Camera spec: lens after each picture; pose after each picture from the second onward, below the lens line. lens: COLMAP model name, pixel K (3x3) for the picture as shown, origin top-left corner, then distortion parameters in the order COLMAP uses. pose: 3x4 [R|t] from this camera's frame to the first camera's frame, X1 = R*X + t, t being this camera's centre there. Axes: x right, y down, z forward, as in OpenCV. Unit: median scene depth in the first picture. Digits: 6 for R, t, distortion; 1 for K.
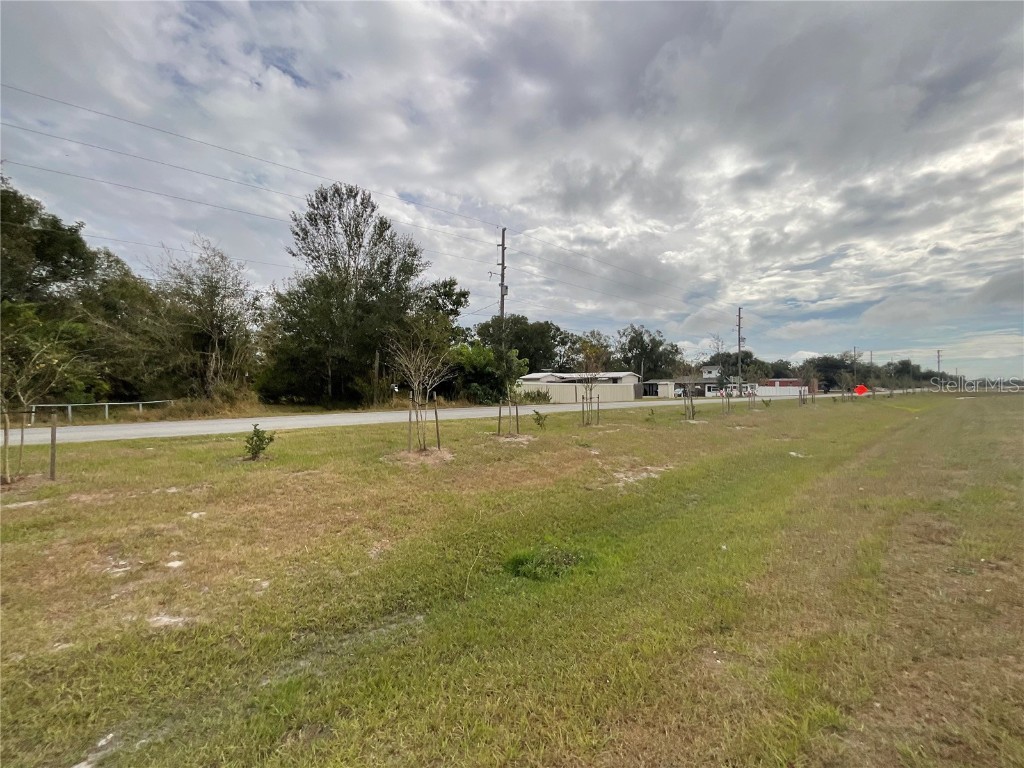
lens RADIAL K [[401.0, 0, 495.1], [0, 401.0, 380.4], [0, 0, 1]] dist [0.001003, -0.000033]
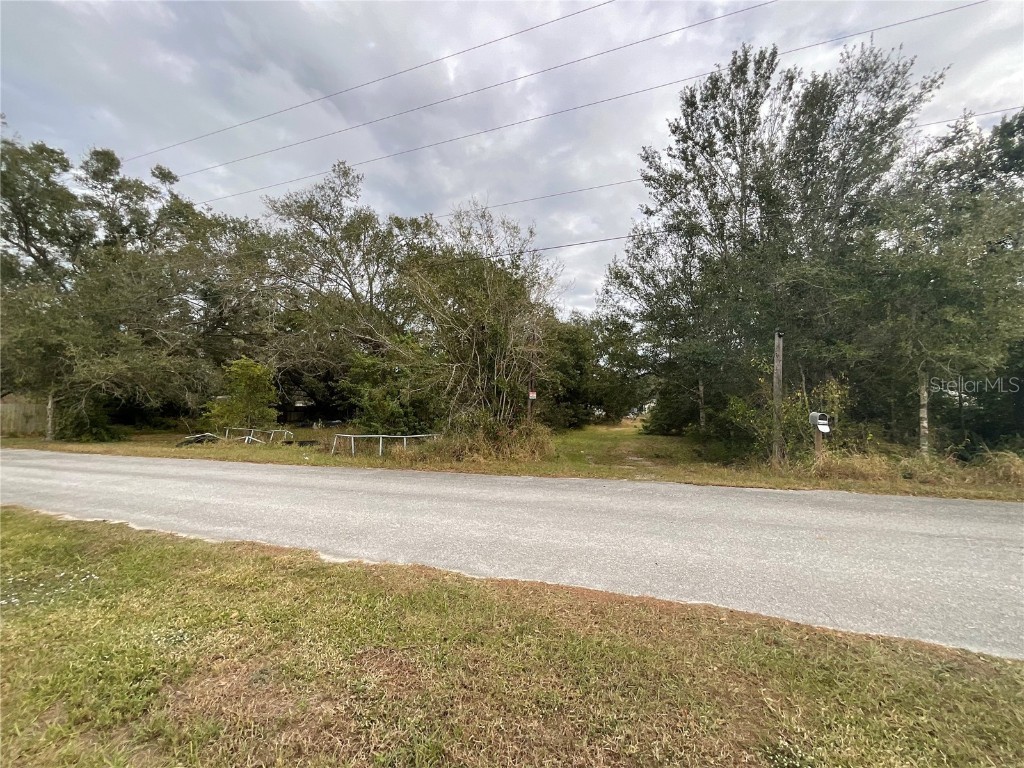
lens RADIAL K [[414.9, 0, 513.6], [0, 414.9, 377.7], [0, 0, 1]] dist [0.000271, -0.000464]
pose [[0.512978, -0.061090, -0.856225, -0.050935], [0.013928, 0.997925, -0.062856, -0.002971], [0.858289, 0.020318, 0.512765, 0.474149]]
